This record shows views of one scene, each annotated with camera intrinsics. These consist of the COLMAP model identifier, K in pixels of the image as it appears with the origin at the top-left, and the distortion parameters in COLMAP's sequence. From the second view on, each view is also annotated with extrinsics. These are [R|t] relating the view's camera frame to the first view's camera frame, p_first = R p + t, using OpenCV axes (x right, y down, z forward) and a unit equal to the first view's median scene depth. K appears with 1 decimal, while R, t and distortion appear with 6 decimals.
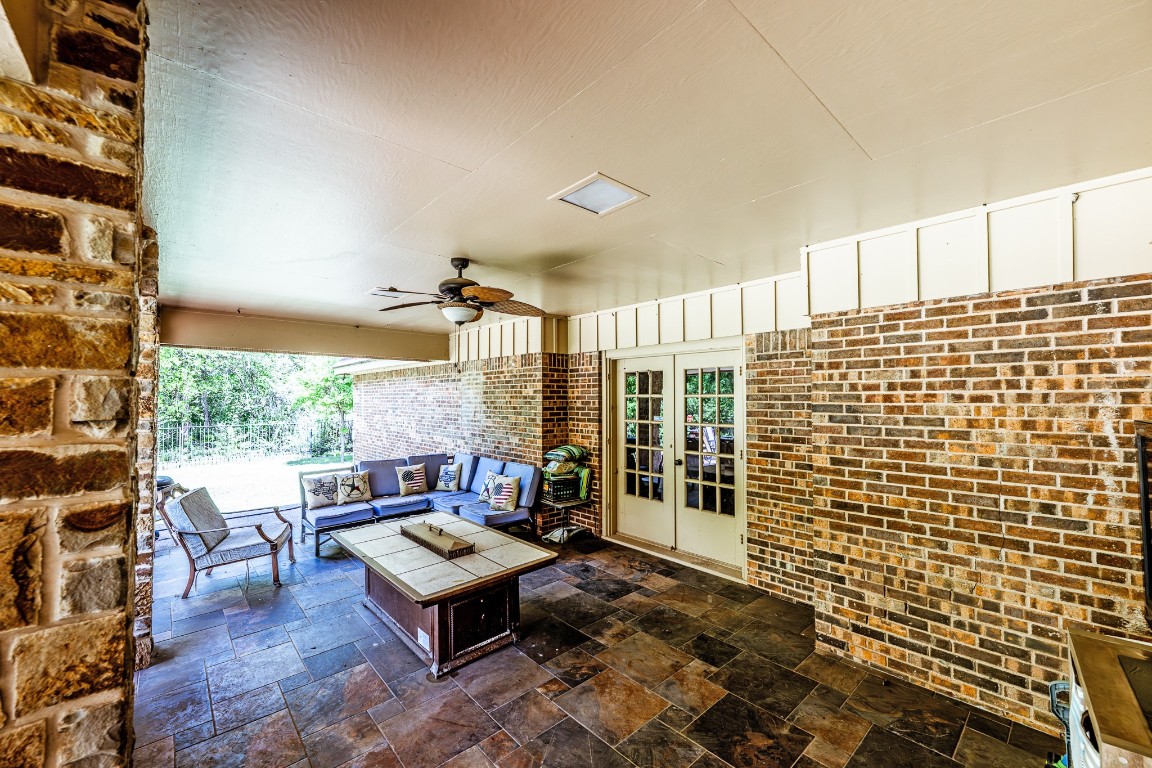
lens RADIAL K [[469.0, 0, 573.4], [0, 469.0, 384.9], [0, 0, 1]] dist [0.001523, 0.000022]
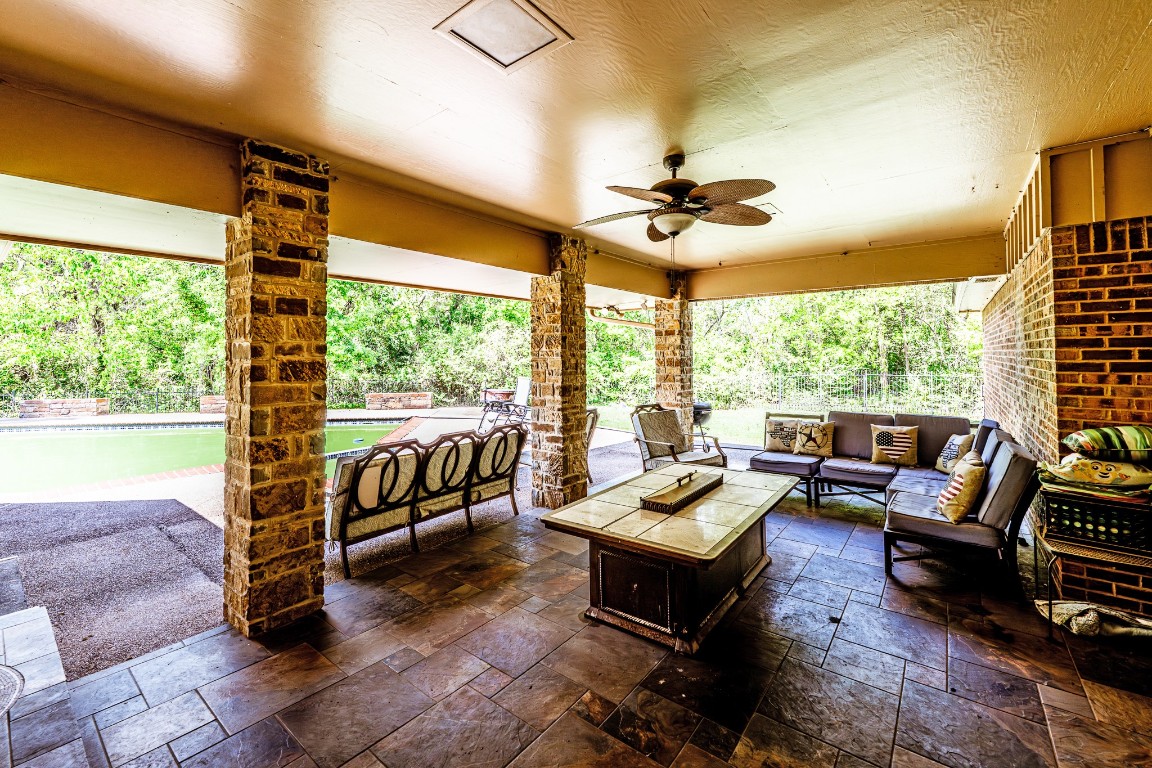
lens RADIAL K [[469.0, 0, 566.6], [0, 469.0, 352.3], [0, 0, 1]] dist [0.001523, 0.000022]
pose [[0.165803, -0.005314, -0.986145, 0.326542], [0.031148, 0.999515, -0.000149, 0.044654], [0.985667, -0.030692, 0.165888, 0.414871]]
